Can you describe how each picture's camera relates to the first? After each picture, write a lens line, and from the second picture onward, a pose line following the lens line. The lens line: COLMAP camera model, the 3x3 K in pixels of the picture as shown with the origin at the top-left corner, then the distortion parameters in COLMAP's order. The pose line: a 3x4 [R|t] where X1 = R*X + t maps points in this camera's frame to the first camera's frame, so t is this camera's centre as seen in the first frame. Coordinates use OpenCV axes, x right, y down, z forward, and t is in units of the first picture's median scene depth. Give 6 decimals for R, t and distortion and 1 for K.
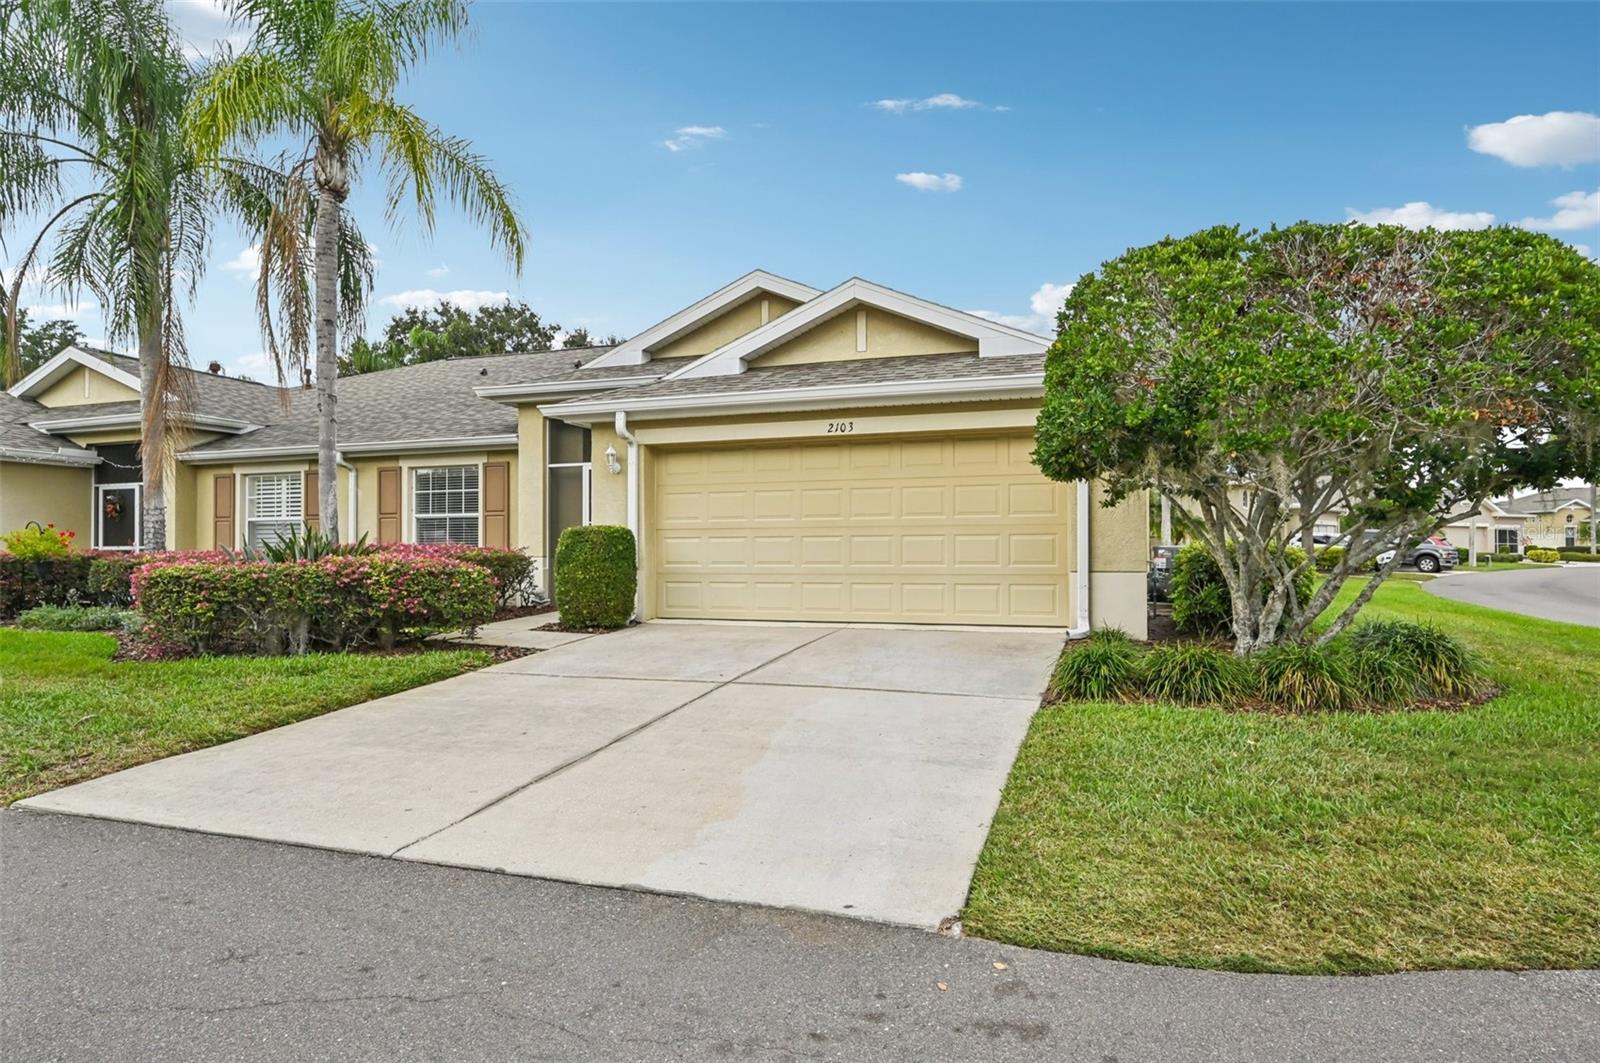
lens RADIAL K [[917.0, 0, 780.0], [0, 917.0, 529.8], [0, 0, 1]] dist [-0.000673, -0.001120]
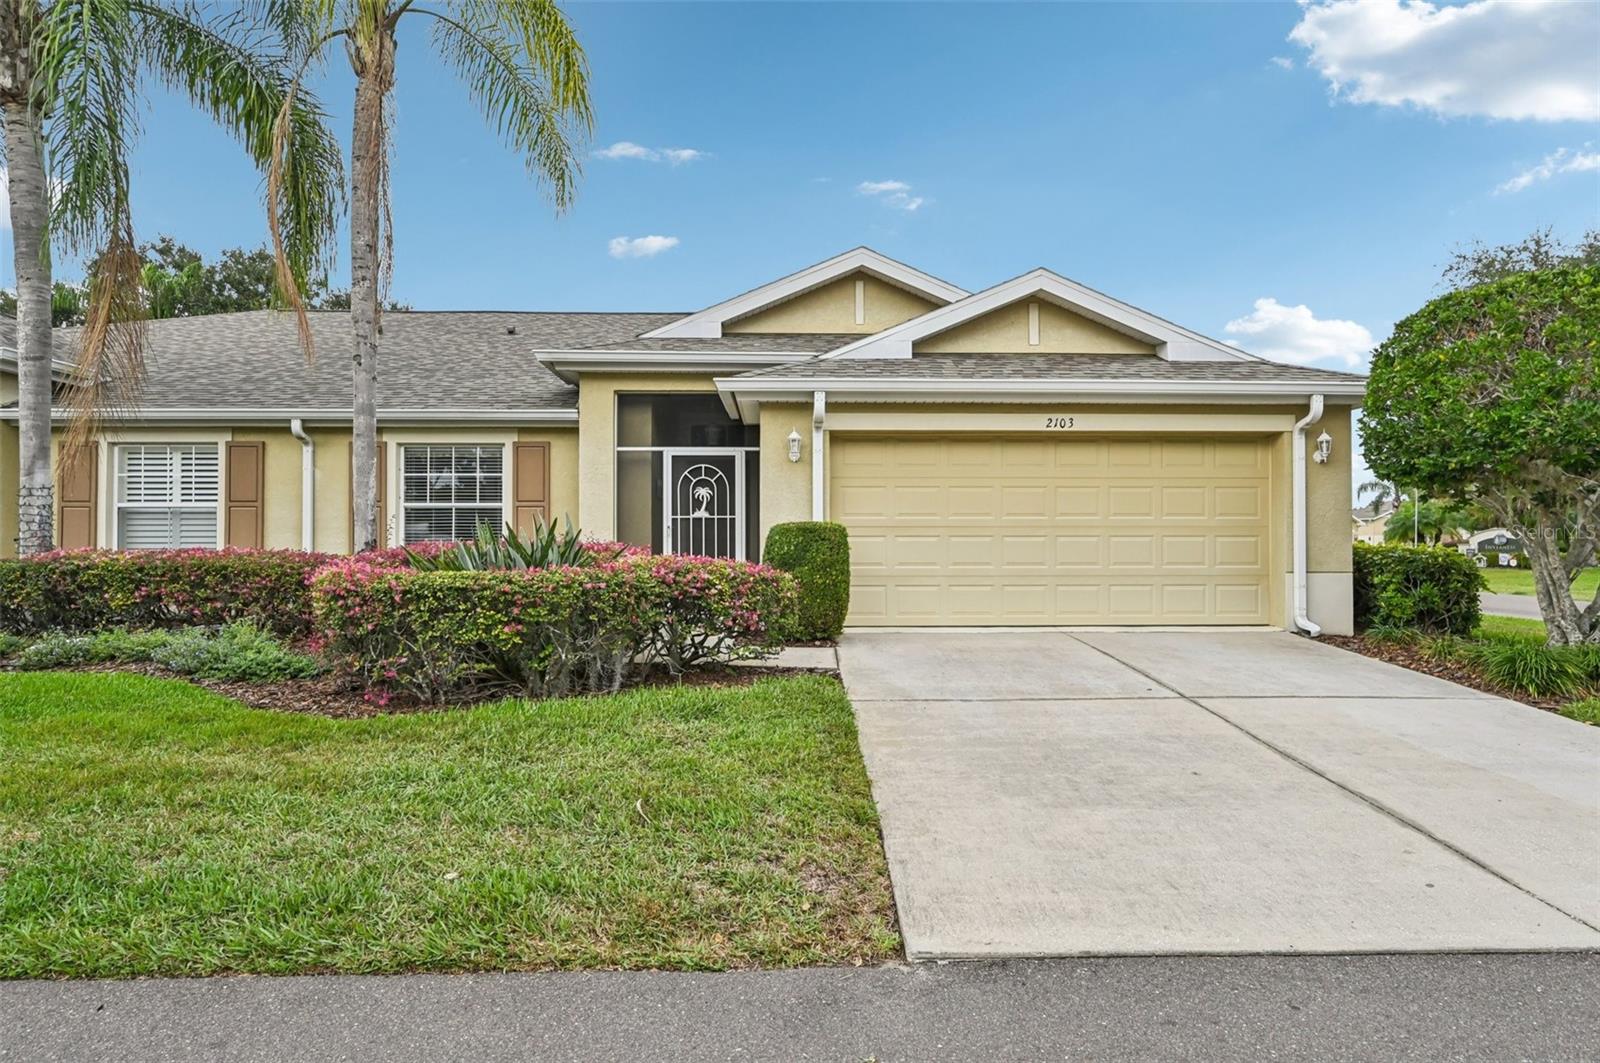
lens RADIAL K [[917.0, 0, 780.0], [0, 917.0, 529.8], [0, 0, 1]] dist [-0.000673, -0.001120]
pose [[0.935595, 0.010429, 0.352920, -0.500216], [-0.011841, 0.999928, 0.001842, 0.001613], [-0.352876, -0.005902, 0.935652, 0.189674]]
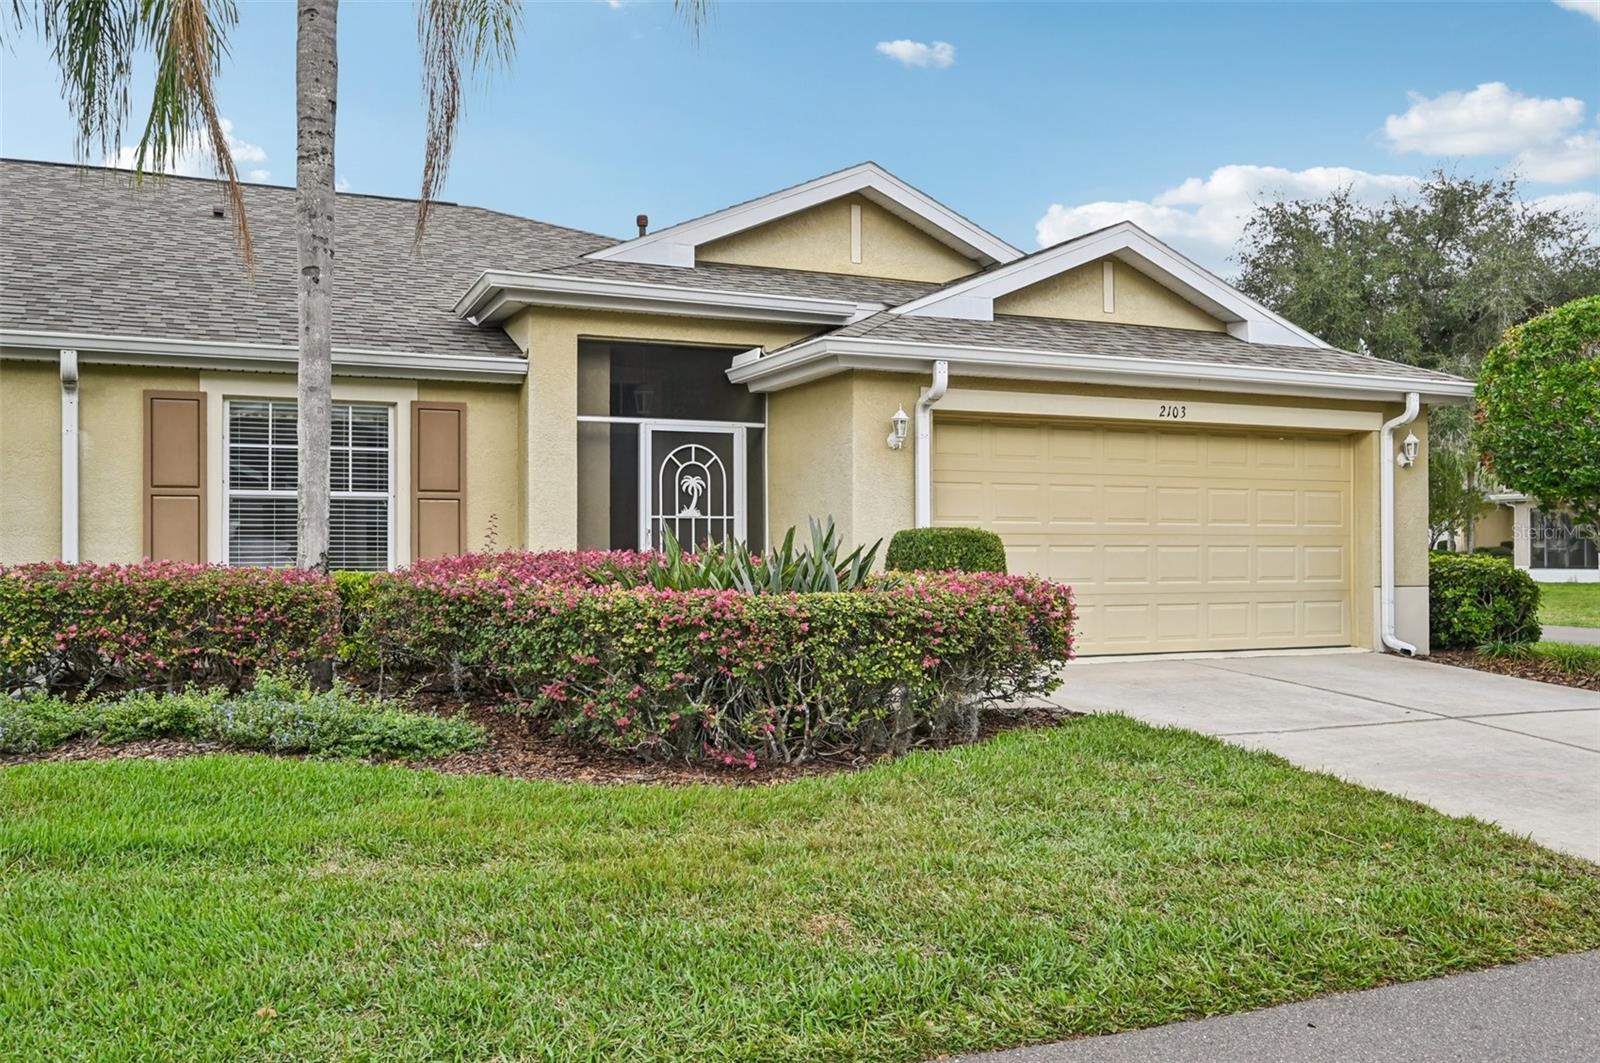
lens RADIAL K [[1405.0, 0, 780.1], [0, 1405.0, 536.8], [0, 0, 1]] dist [-0.003104, 0.004274]
pose [[0.728161, 0.013060, 0.685282, -0.947419], [-0.018932, 0.999820, 0.001062, 0.003466], [-0.685145, -0.013747, 0.728277, 0.307798]]
